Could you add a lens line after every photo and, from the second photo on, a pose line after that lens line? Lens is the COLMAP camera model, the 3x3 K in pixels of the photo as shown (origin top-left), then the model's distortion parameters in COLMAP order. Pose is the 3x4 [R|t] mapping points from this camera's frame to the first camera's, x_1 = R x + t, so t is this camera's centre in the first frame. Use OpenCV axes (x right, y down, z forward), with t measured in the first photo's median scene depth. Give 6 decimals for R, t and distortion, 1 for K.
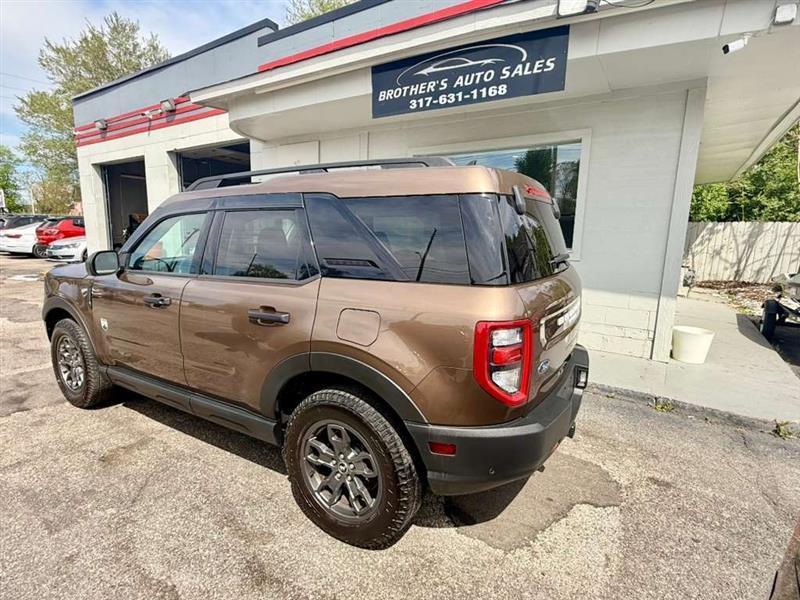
lens RADIAL K [[408.8, 0, 398.0], [0, 408.8, 300.4], [0, 0, 1]] dist [0.000835, -0.000316]
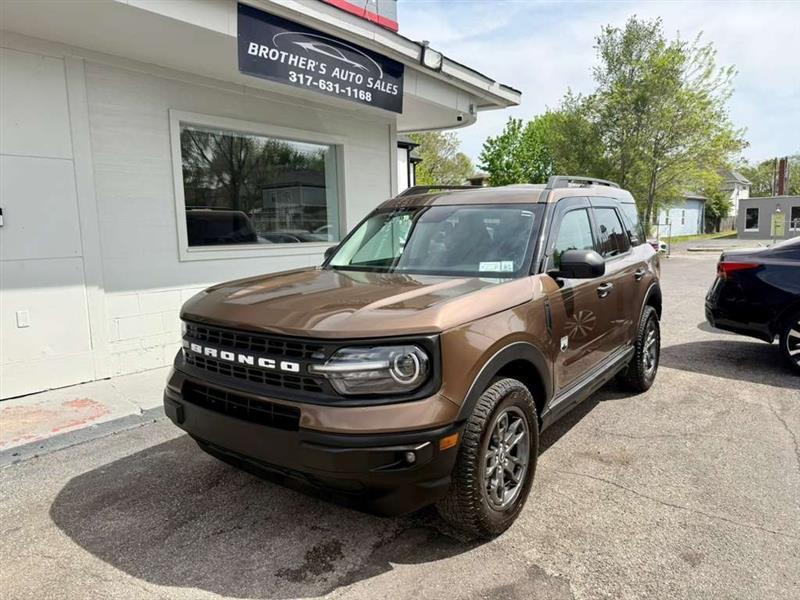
lens RADIAL K [[559.9, 0, 399.8], [0, 559.9, 299.6], [0, 0, 1]] dist [0.029943, -0.045213]
pose [[0.097438, -0.148030, 0.984171, -1.221994], [0.190042, 0.973448, 0.127602, -0.153833], [-0.976929, 0.174601, 0.122983, 0.782137]]
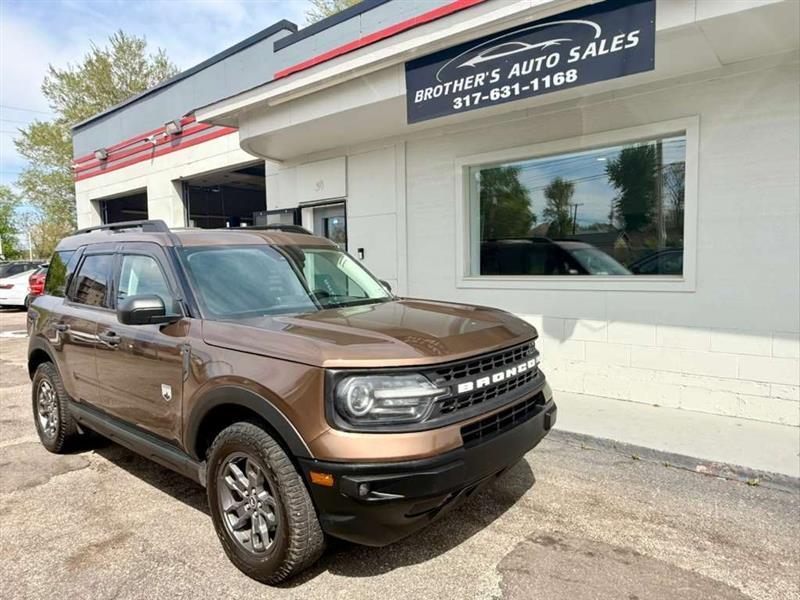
lens RADIAL K [[526.2, 0, 394.8], [0, 526.2, 305.2], [0, 0, 1]] dist [-0.001843, 0.004069]
pose [[0.992474, -0.031793, -0.118258, 0.025963], [0.021165, 0.995710, -0.090071, -0.000154], [0.120615, 0.086891, 0.988889, 0.011429]]
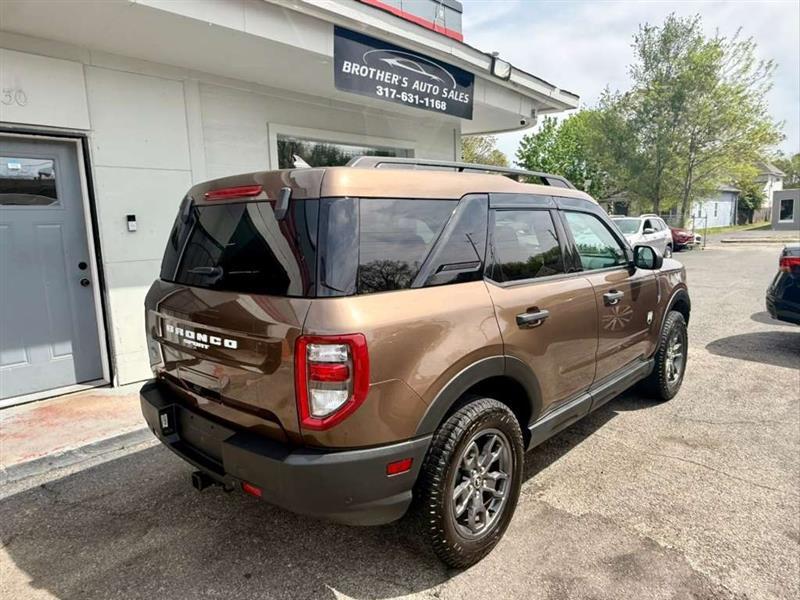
lens RADIAL K [[526.2, 0, 399.0], [0, 526.2, 298.9], [0, 0, 1]] dist [-0.001843, 0.004069]
pose [[0.166122, -0.165374, 0.972139, -1.263953], [0.200442, 0.970919, 0.130914, -0.186782], [-0.965519, 0.173110, 0.194439, 0.873155]]
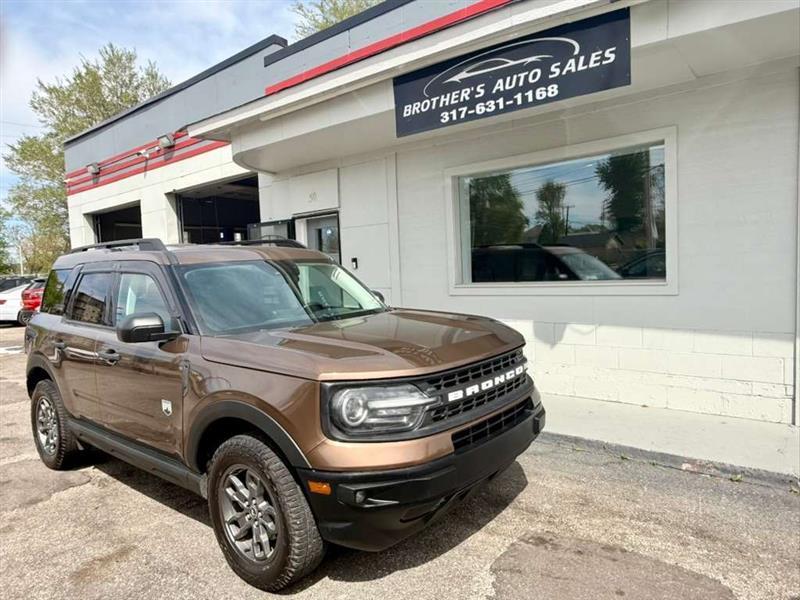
lens RADIAL K [[526.2, 0, 400.2], [0, 526.2, 303.0], [0, 0, 1]] dist [-0.001843, 0.004069]
pose [[0.993380, -0.056976, -0.099751, 0.034732], [0.046617, 0.993562, -0.103258, -0.006843], [0.104992, 0.097924, 0.989640, -0.014258]]
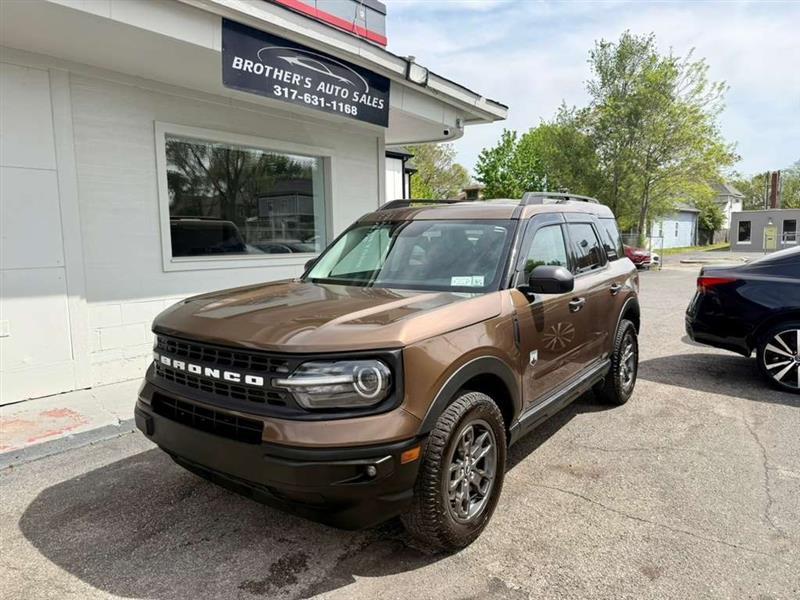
lens RADIAL K [[559.9, 0, 401.6], [0, 559.9, 300.0], [0, 0, 1]] dist [0.029943, -0.045213]
pose [[0.088585, -0.131605, 0.987336, -1.227755], [0.181859, 0.976709, 0.113872, -0.154724], [-0.979326, 0.169469, 0.110456, 0.748839]]
